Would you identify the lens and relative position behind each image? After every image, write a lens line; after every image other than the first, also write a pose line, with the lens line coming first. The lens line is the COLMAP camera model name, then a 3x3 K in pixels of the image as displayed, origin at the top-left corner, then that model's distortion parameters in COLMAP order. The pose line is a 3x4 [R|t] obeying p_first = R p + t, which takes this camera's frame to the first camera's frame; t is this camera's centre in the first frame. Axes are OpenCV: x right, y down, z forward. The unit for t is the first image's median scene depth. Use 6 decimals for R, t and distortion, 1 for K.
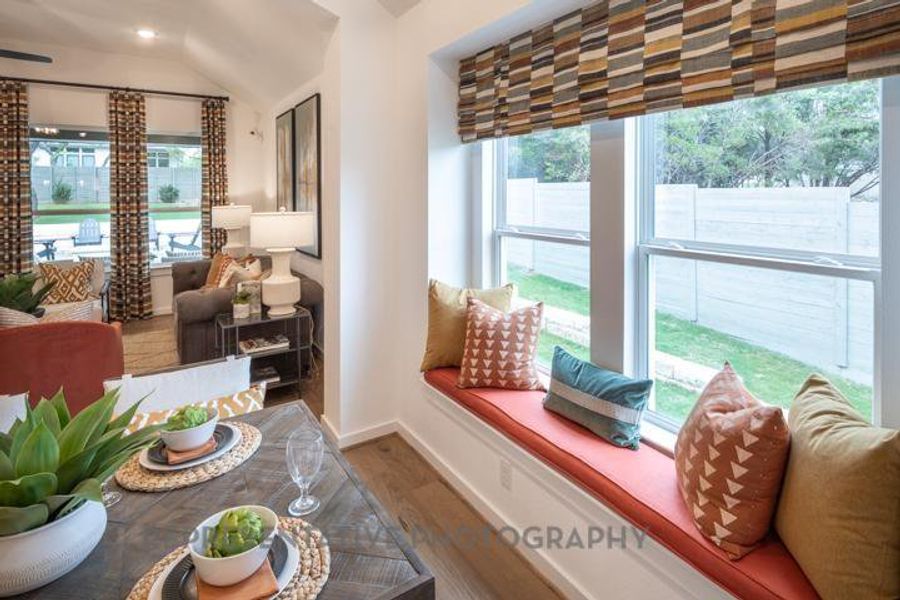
lens RADIAL K [[480.9, 0, 487.6], [0, 480.9, 194.4], [0, 0, 1]] dist [0.009495, -0.004560]
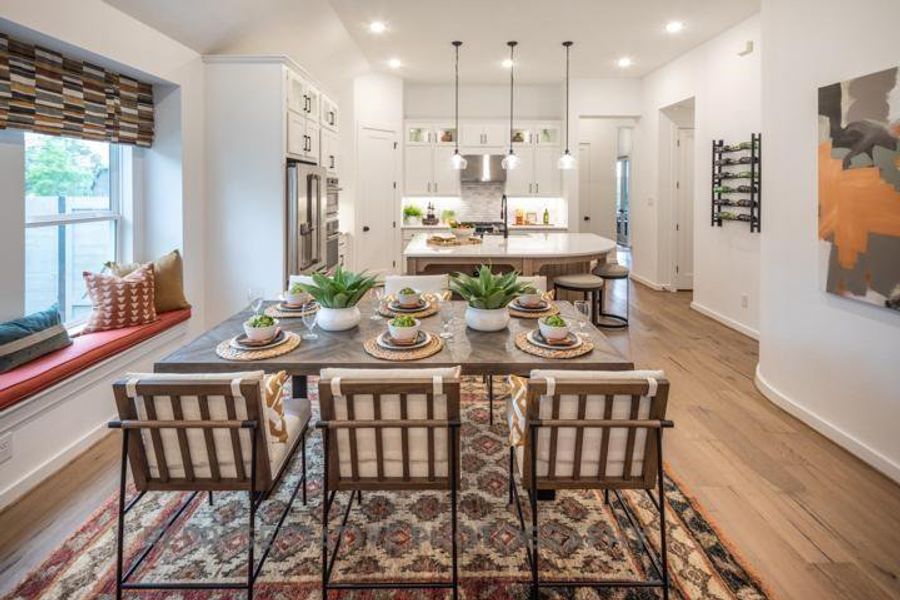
lens RADIAL K [[441.6, 0, 450.2], [0, 441.6, 192.7], [0, 0, 1]] dist [0.011128, -0.003631]
pose [[-0.821079, 0.000464, 0.570814, -1.026459], [0.007934, 0.999912, 0.010599, 0.009920], [-0.570759, 0.013231, -0.821011, 0.959282]]
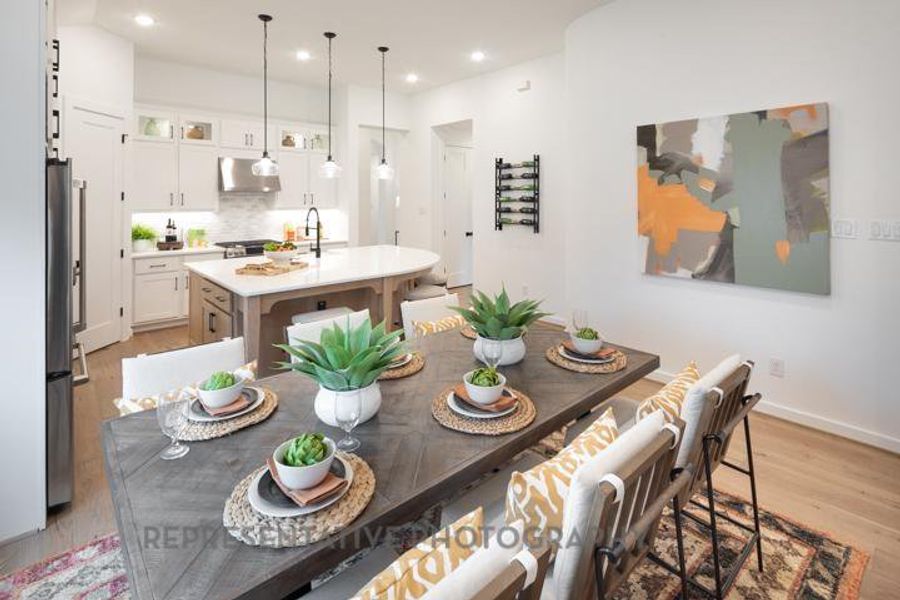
lens RADIAL K [[441.6, 0, 453.4], [0, 441.6, 194.8], [0, 0, 1]] dist [0.011128, -0.003631]
pose [[-0.992196, 0.010619, -0.124233, -0.406503], [0.010649, 0.999943, 0.000425, -0.001240], [0.124231, -0.000901, -0.992253, 0.957502]]
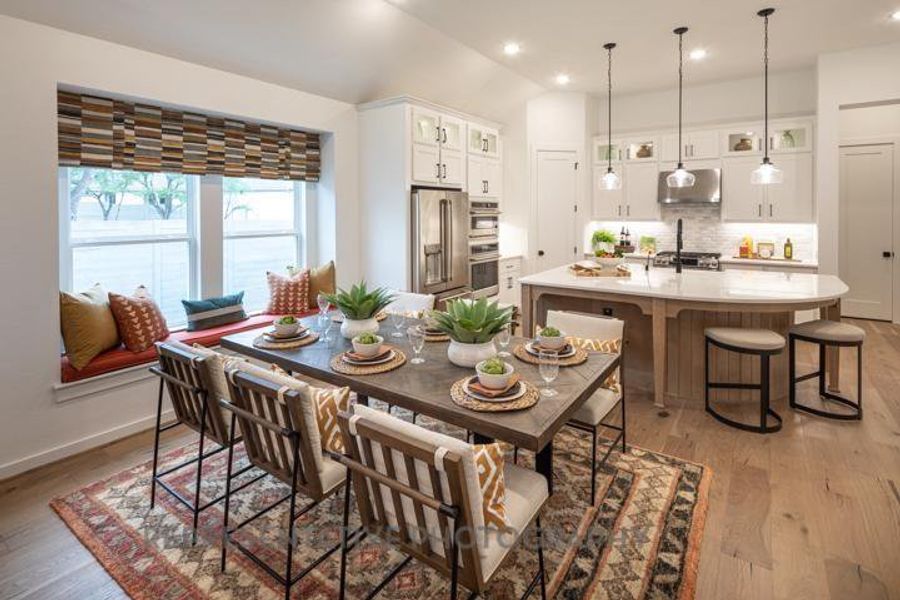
lens RADIAL K [[441.6, 0, 451.7], [0, 441.6, 215.3], [0, 0, 1]] dist [0.011128, -0.003631]
pose [[-0.335839, 0.001344, 0.941918, -1.334610], [0.011526, 0.999930, 0.002683, 0.015151], [-0.941849, 0.011758, -0.335831, 0.500877]]
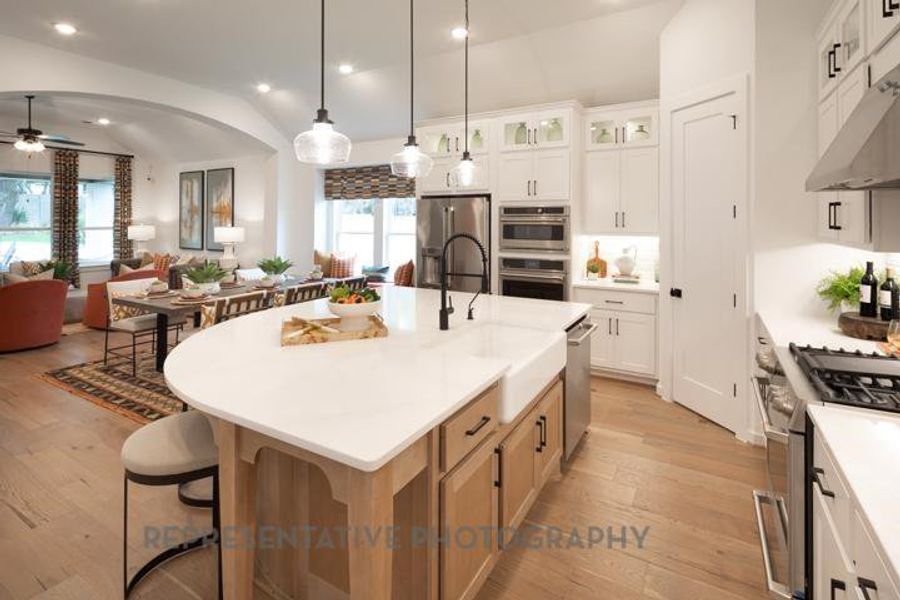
lens RADIAL K [[441.6, 0, 450.4], [0, 441.6, 216.1], [0, 0, 1]] dist [0.011128, -0.003631]
pose [[0.911255, 0.012843, 0.411642, -0.453531], [-0.005890, 0.999818, -0.018155, 0.026618], [-0.411800, 0.014119, 0.911165, -1.624274]]
